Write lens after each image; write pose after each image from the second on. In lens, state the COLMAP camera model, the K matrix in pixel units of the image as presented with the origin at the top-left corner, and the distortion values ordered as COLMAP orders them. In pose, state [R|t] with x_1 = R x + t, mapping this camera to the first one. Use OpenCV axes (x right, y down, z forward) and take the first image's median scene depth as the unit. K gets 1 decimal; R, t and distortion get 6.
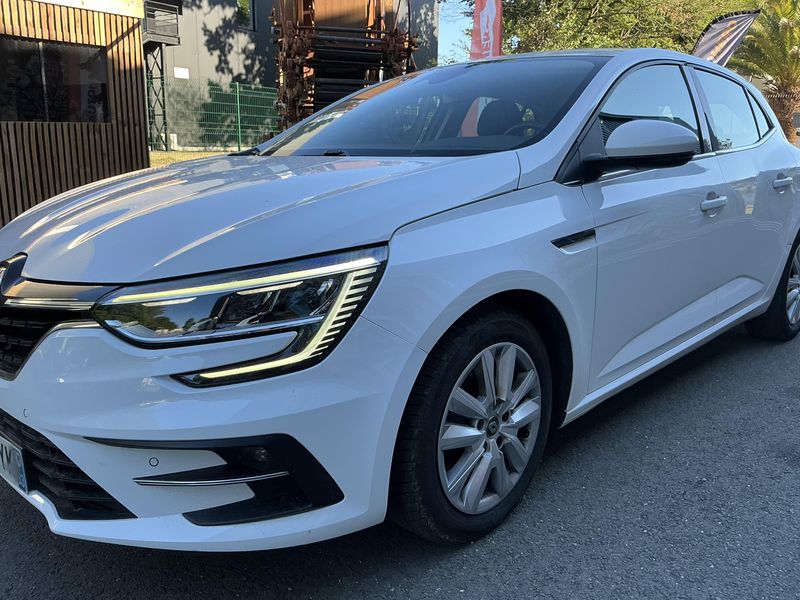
lens RADIAL K [[665.6, 0, 400.0], [0, 665.6, 300.0], [0, 0, 1]] dist [-0.013495, -0.011002]
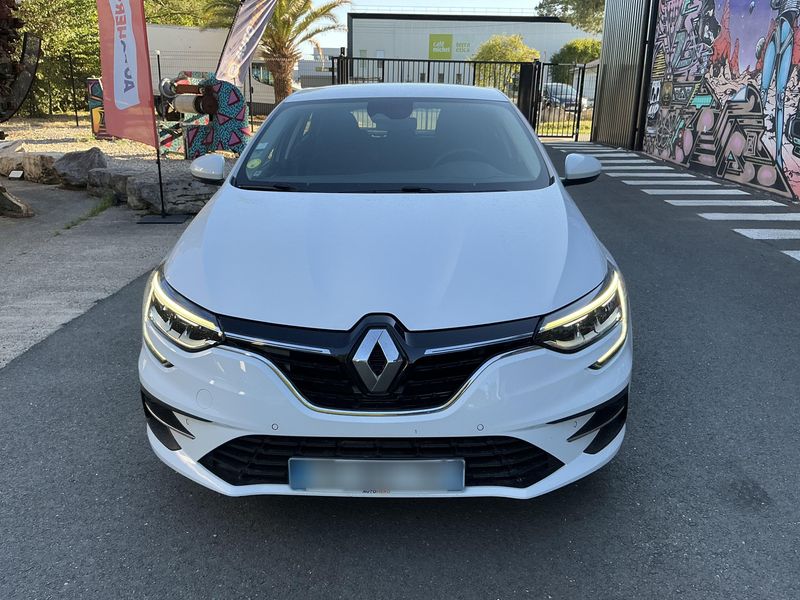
lens RADIAL K [[641.2, 0, 400.0], [0, 641.2, 300.0], [0, 0, 1]] dist [0.018289, -0.053034]
pose [[0.750313, -0.199059, 0.630401, -0.238955], [0.148615, 0.979970, 0.132558, -0.045318], [-0.644161, -0.005773, 0.764868, 0.019033]]
